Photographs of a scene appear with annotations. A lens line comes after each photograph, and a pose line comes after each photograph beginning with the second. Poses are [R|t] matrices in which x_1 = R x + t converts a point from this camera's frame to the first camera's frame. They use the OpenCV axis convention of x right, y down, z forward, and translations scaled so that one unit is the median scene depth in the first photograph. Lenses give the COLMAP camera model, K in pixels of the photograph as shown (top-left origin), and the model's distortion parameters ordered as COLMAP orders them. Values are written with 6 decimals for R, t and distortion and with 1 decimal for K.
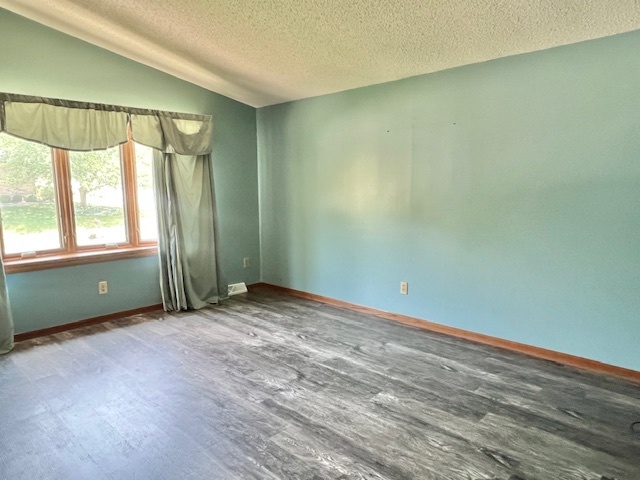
lens RADIAL K [[425.9, 0, 320.0], [0, 425.9, 240.0], [0, 0, 1]] dist [0.005327, 0.002541]
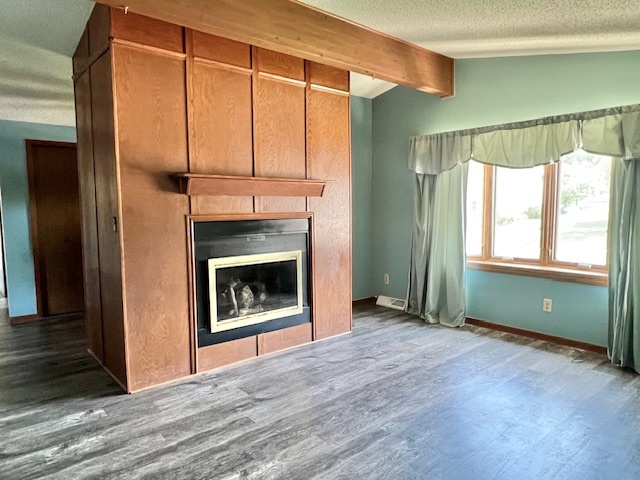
lens RADIAL K [[425.9, 0, 320.0], [0, 425.9, 240.0], [0, 0, 1]] dist [0.005327, 0.002541]
pose [[-0.074001, 0.102452, -0.991982, 0.493654], [-0.122620, 0.986226, 0.111005, -0.082254], [0.989691, 0.129851, -0.060419, 0.547809]]
